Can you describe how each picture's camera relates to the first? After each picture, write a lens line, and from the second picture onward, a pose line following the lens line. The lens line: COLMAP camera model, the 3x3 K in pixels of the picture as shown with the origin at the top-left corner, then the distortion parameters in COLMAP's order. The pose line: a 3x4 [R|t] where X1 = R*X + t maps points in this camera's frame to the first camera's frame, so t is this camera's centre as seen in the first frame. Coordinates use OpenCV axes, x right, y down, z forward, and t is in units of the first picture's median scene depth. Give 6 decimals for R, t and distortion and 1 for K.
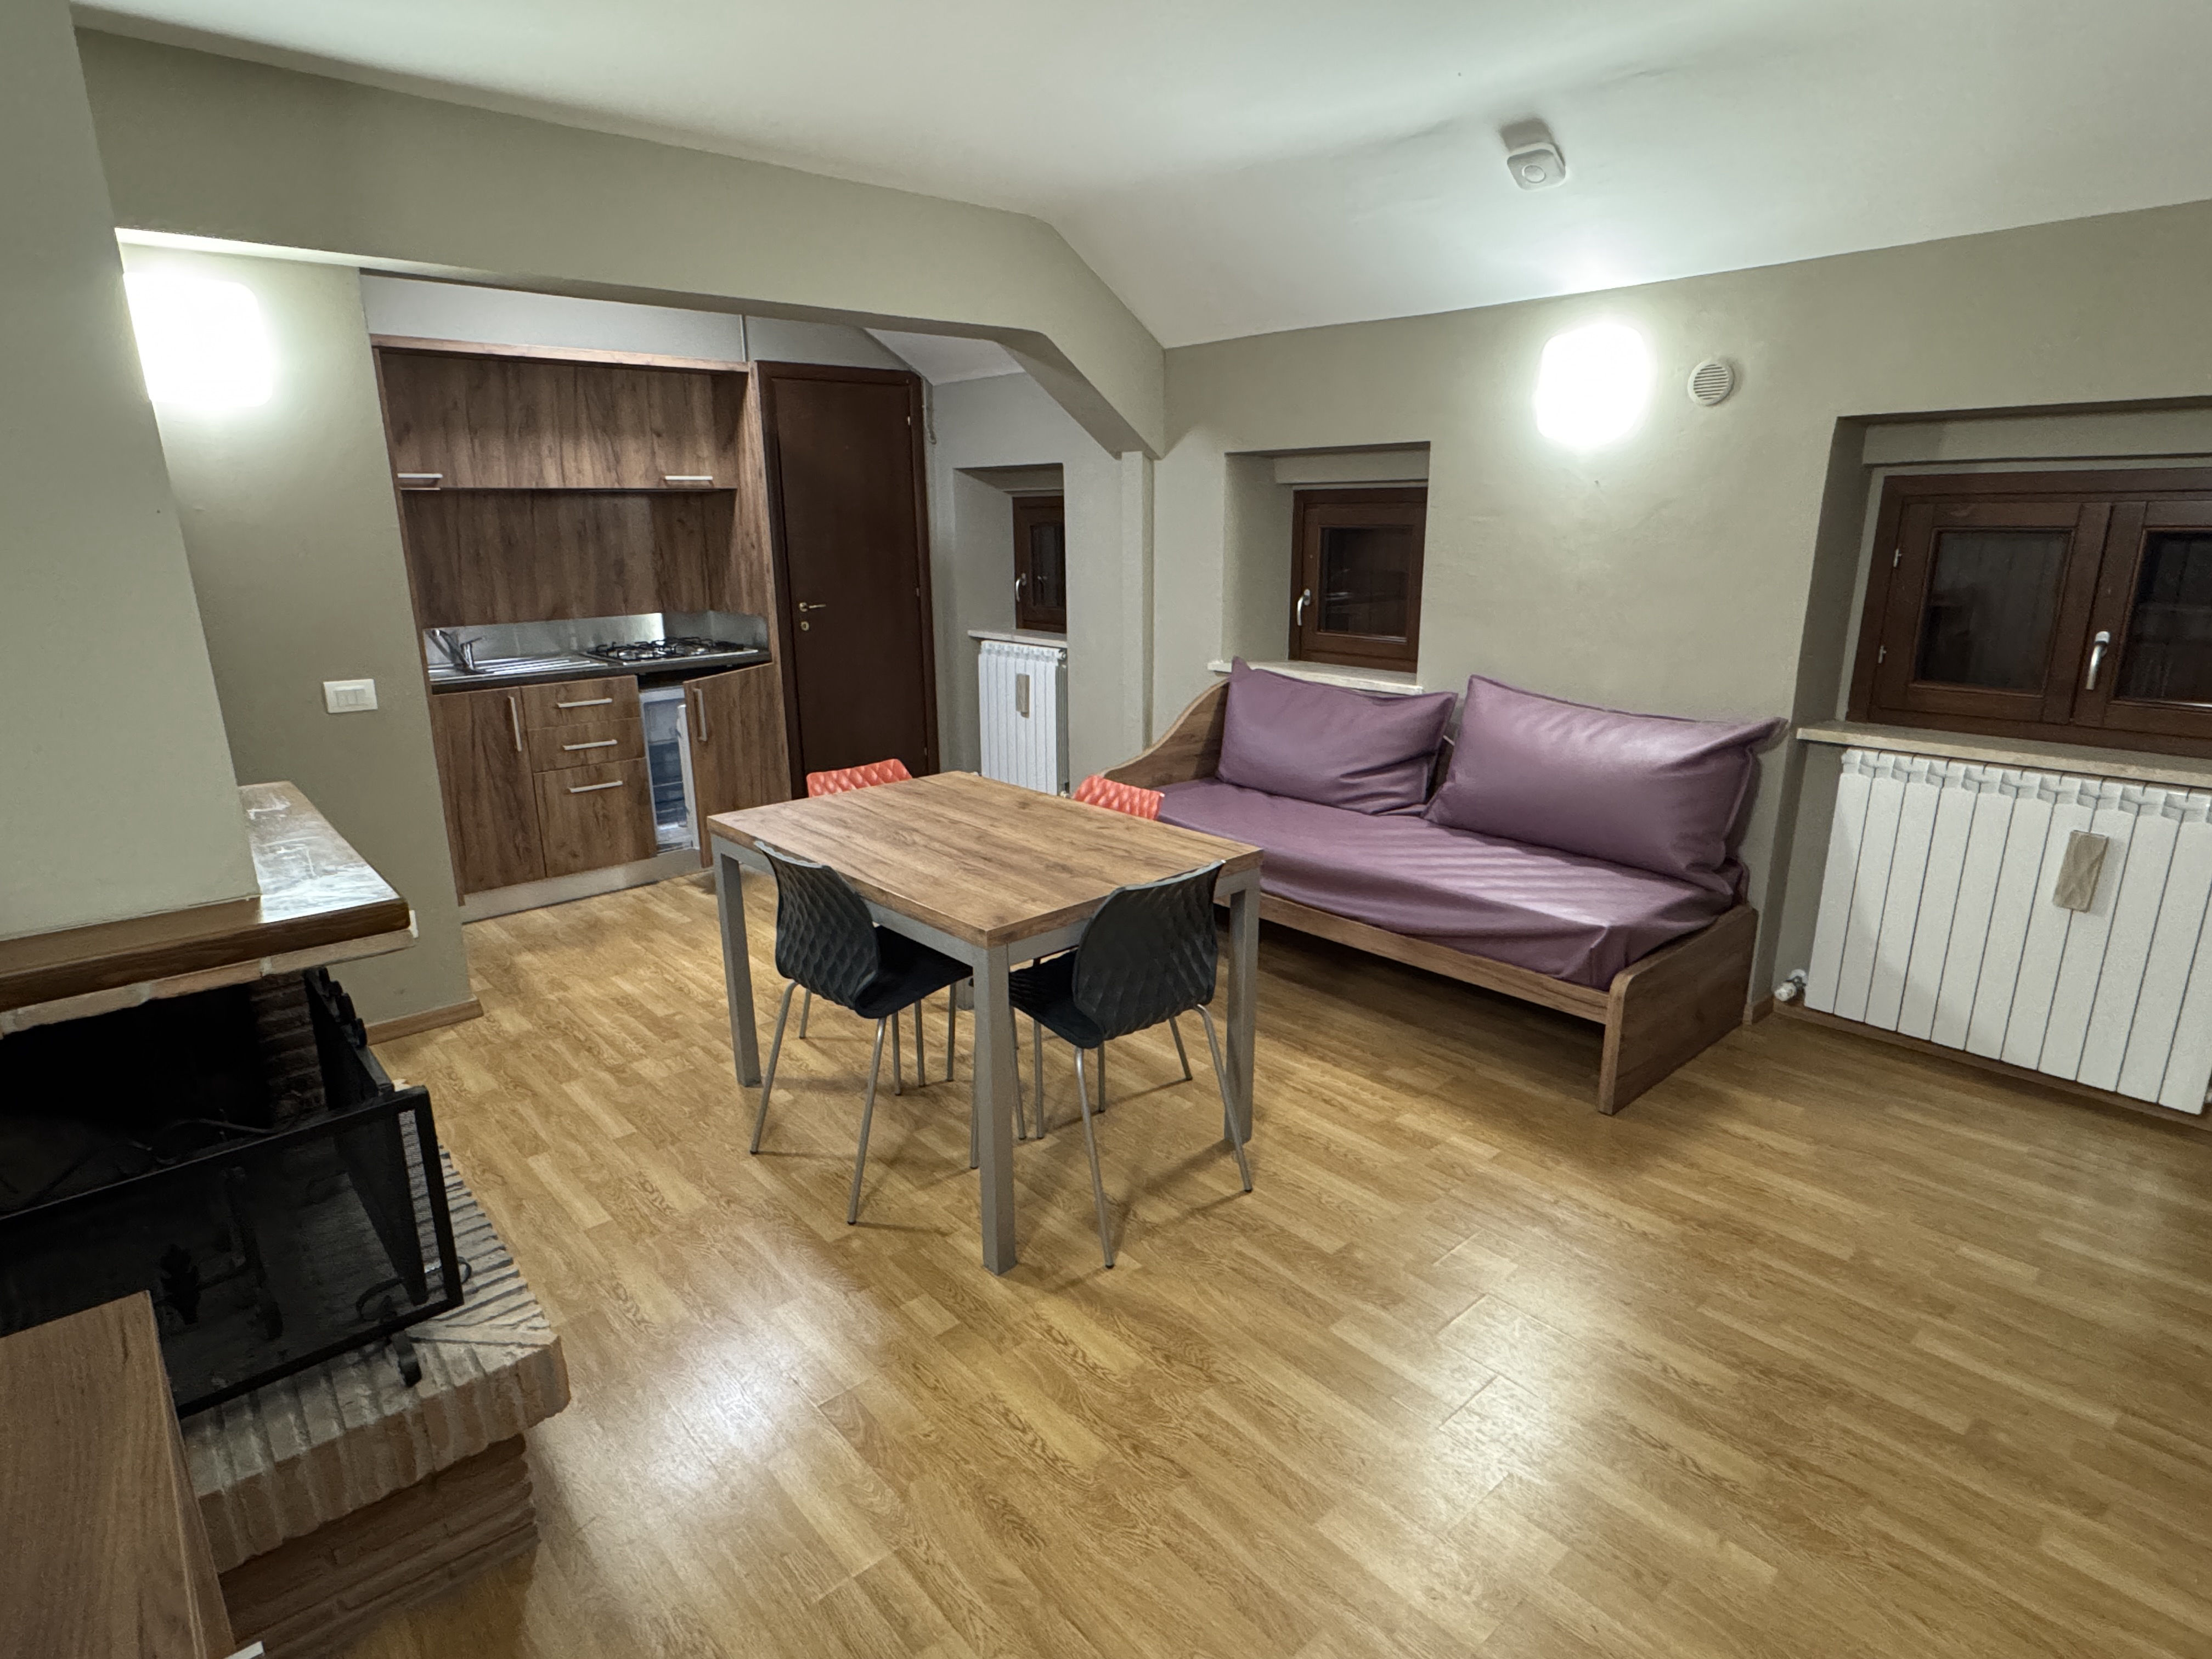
lens RADIAL K [[1192.6, 0, 1106.0], [0, 1192.6, 829.5], [0, 0, 1]] dist [-0.002290, 0.000152]
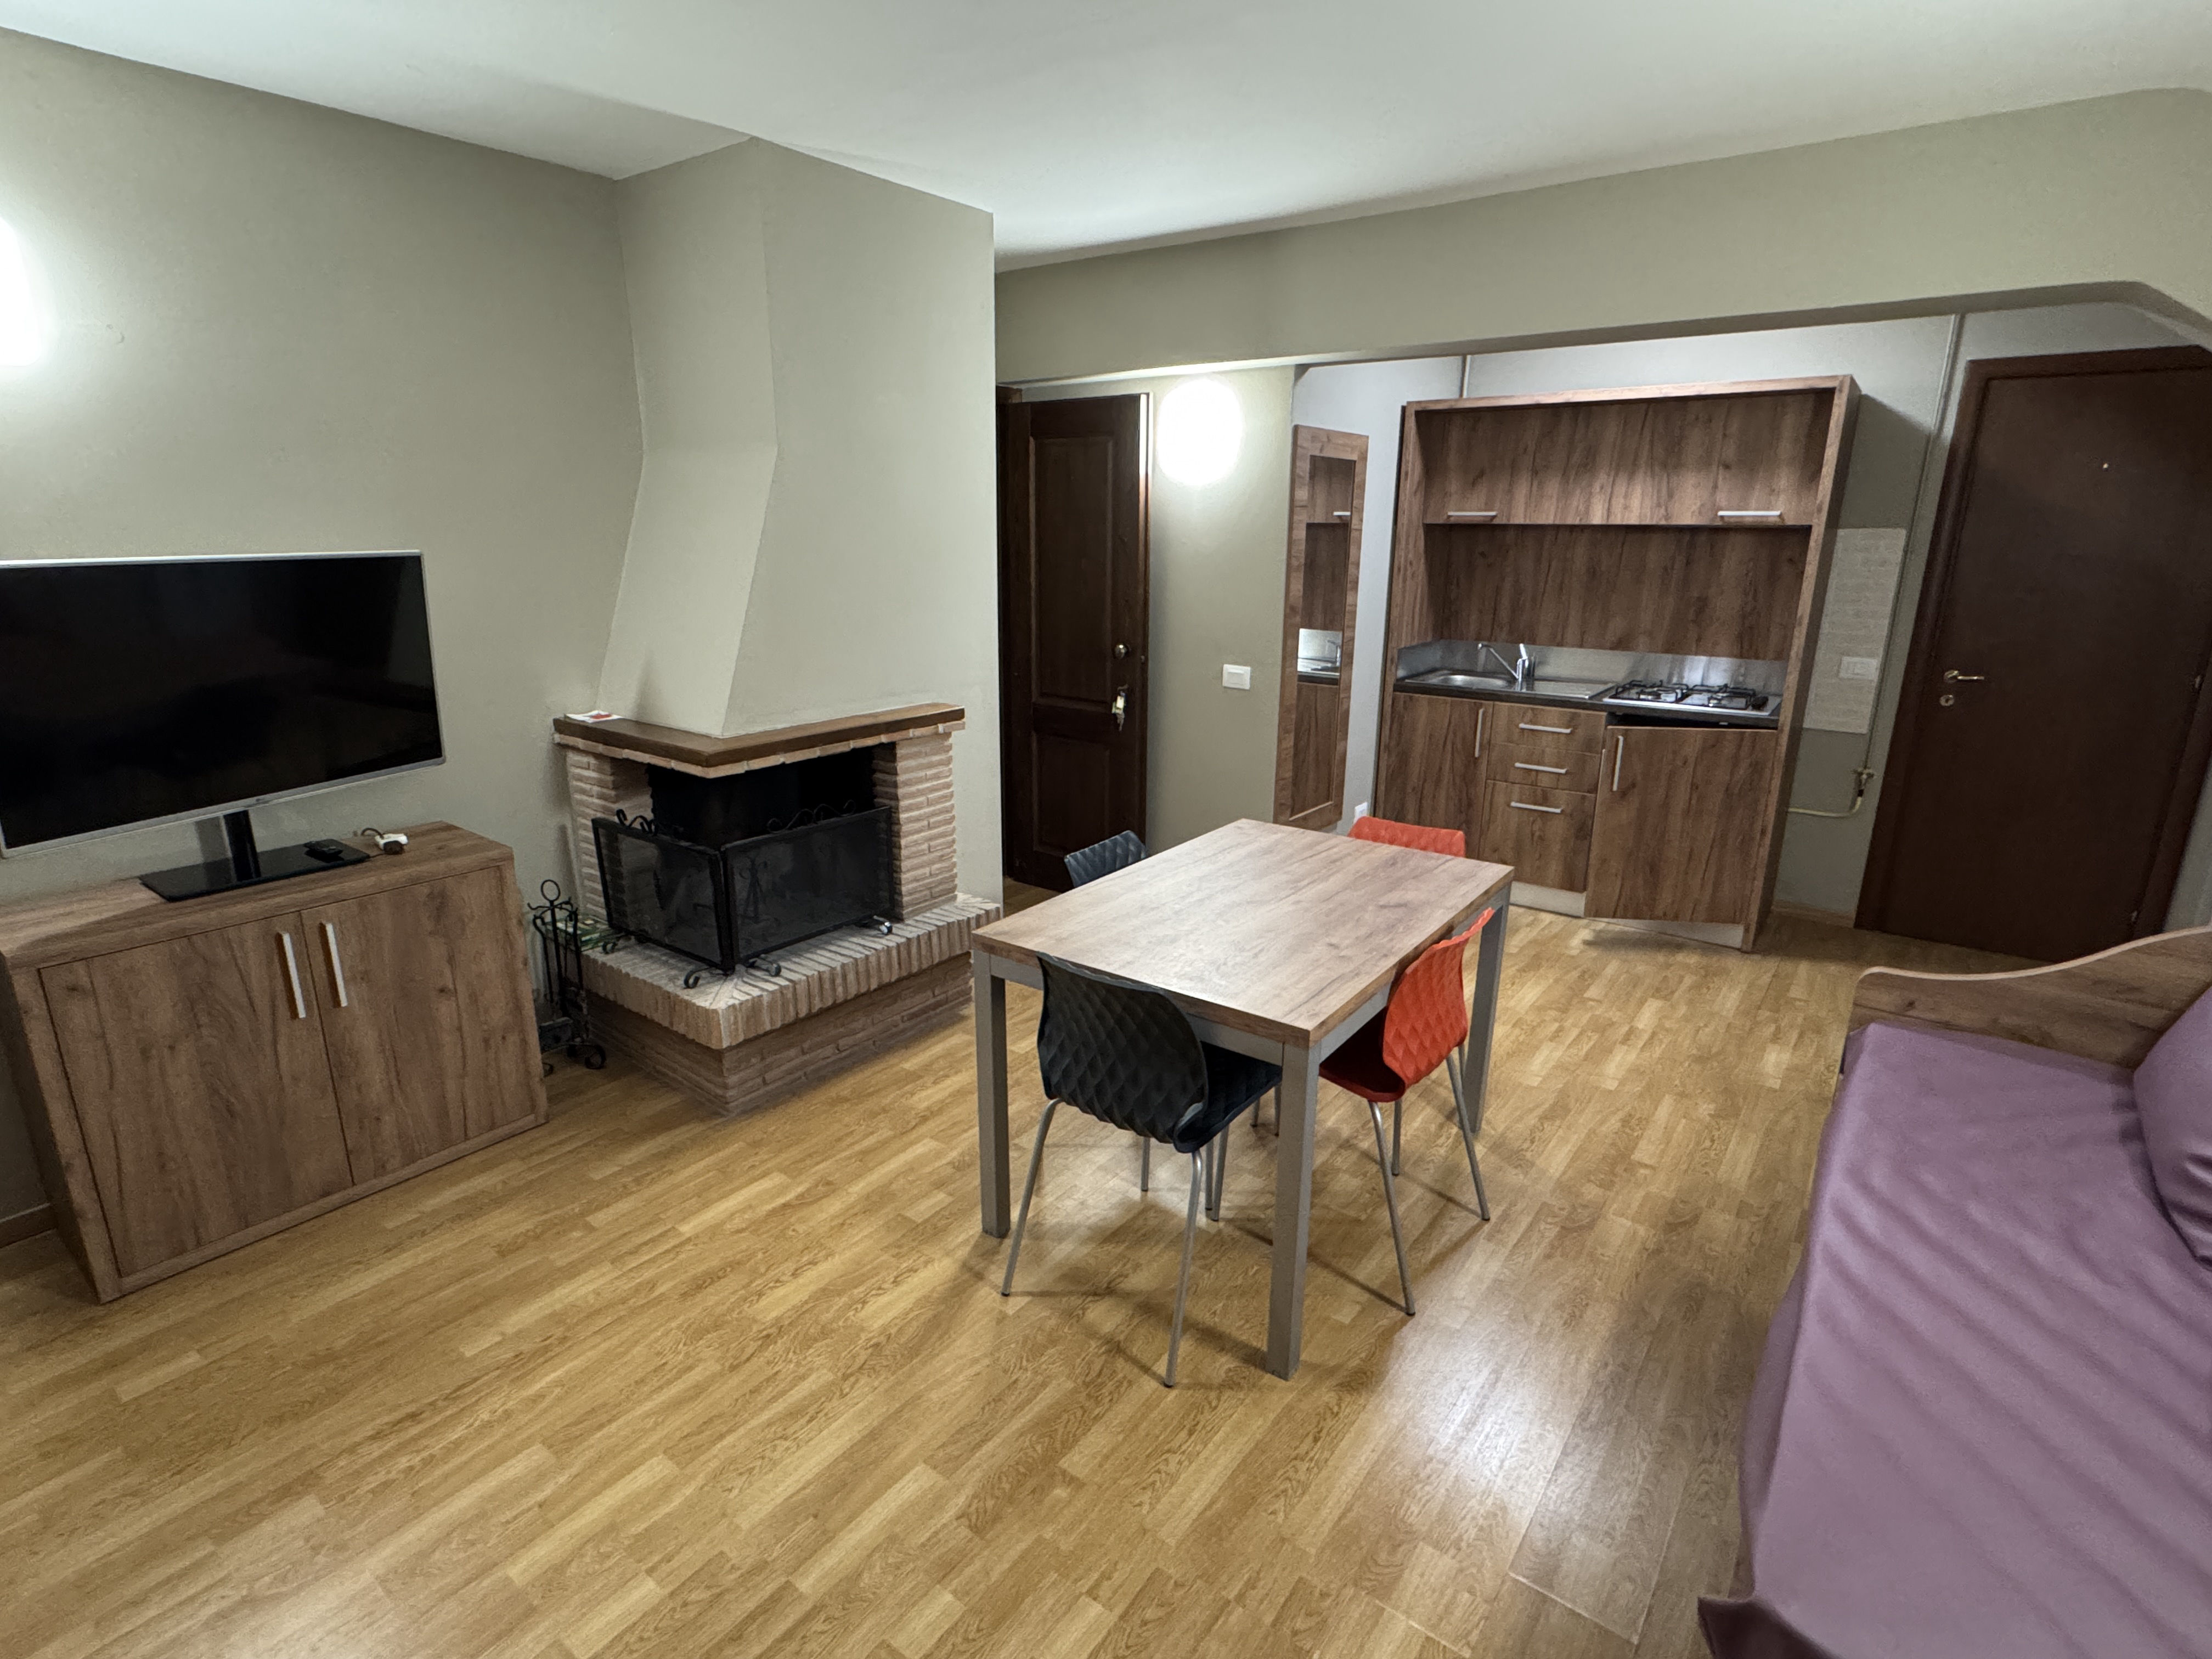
lens RADIAL K [[1110.5, 0, 1095.3], [0, 1110.5, 830.4], [0, 0, 1]] dist [-0.001514, -0.000494]
pose [[0.190548, 0.272617, -0.943065, 0.445824], [-0.262655, 0.939801, 0.218603, -0.134056], [0.945888, 0.206046, 0.250682, 0.404279]]
